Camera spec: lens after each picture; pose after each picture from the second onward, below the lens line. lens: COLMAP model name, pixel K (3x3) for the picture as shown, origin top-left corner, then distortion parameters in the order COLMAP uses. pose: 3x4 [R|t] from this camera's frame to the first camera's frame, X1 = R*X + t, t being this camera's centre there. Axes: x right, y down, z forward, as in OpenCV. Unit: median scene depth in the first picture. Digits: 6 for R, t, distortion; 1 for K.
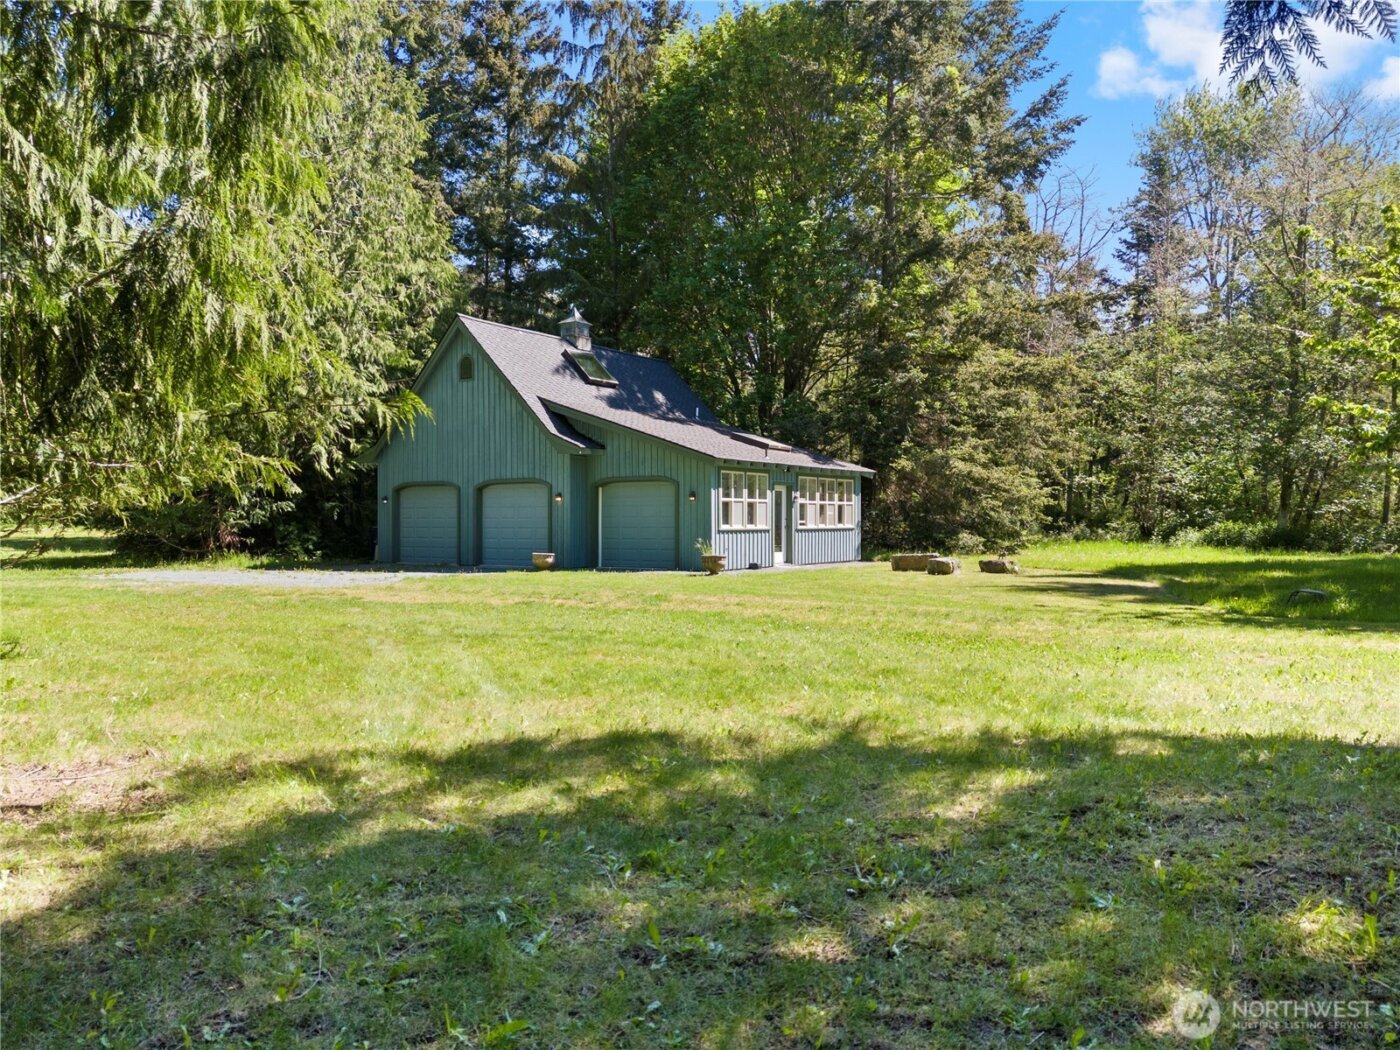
lens RADIAL K [[1052.8, 0, 699.3], [0, 1052.8, 507.0], [0, 0, 1]] dist [0.051463, 0.001592]
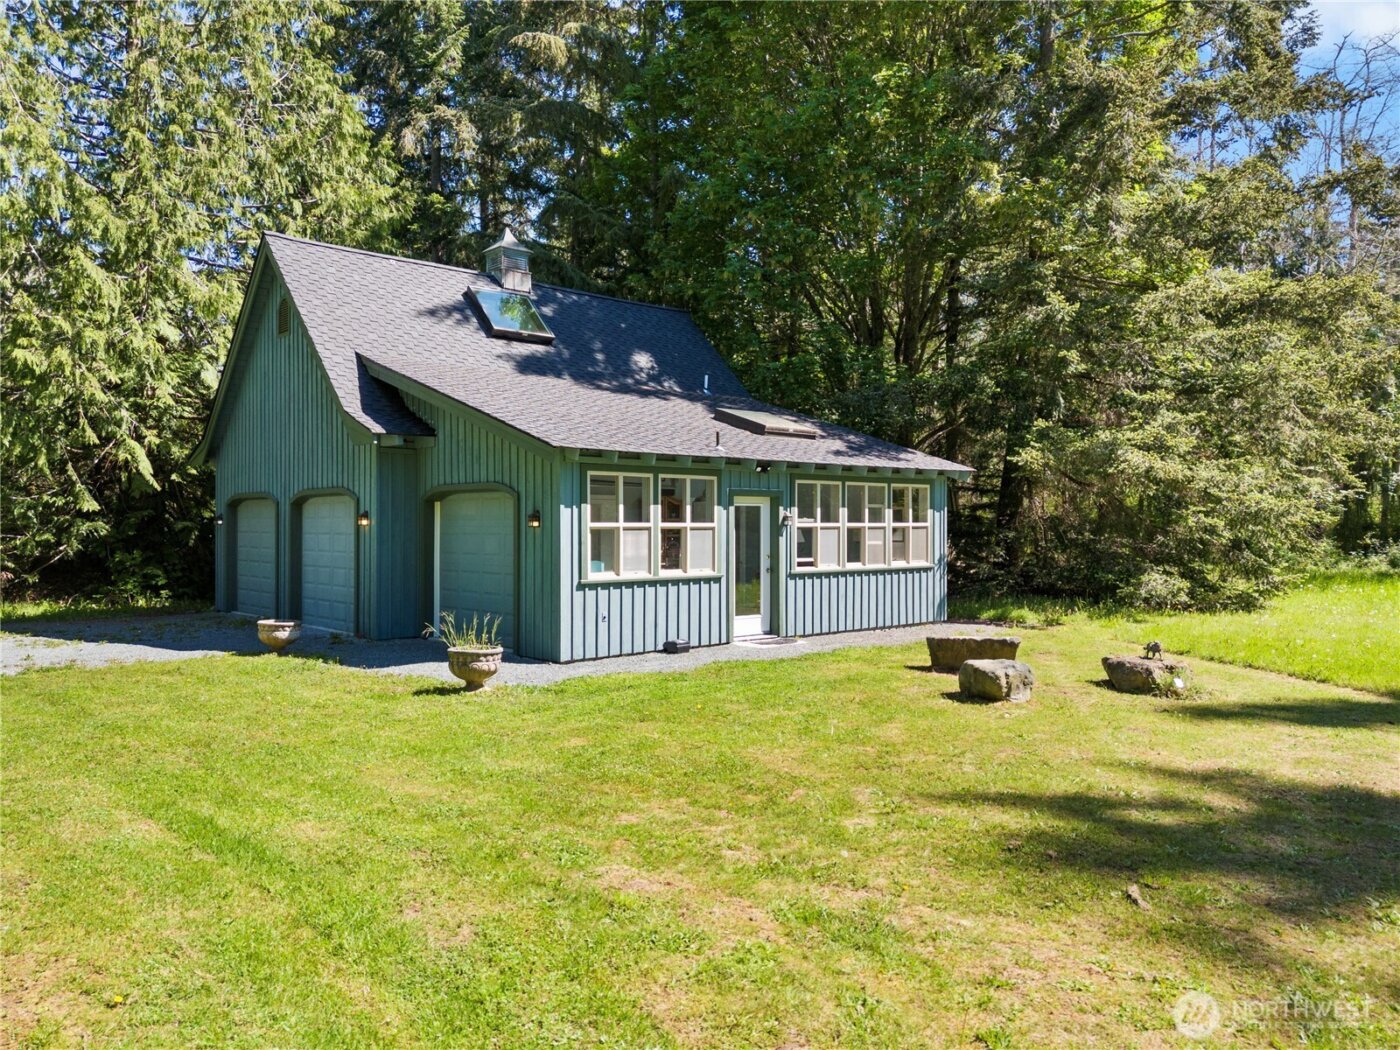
lens RADIAL K [[1052.8, 0, 699.3], [0, 1052.8, 507.0], [0, 0, 1]] dist [0.051463, 0.001592]
pose [[0.970420, -0.002176, -0.241412, 0.169993], [0.001623, 0.999996, -0.002488, -0.012515], [0.241417, 0.002023, 0.970419, 0.414056]]
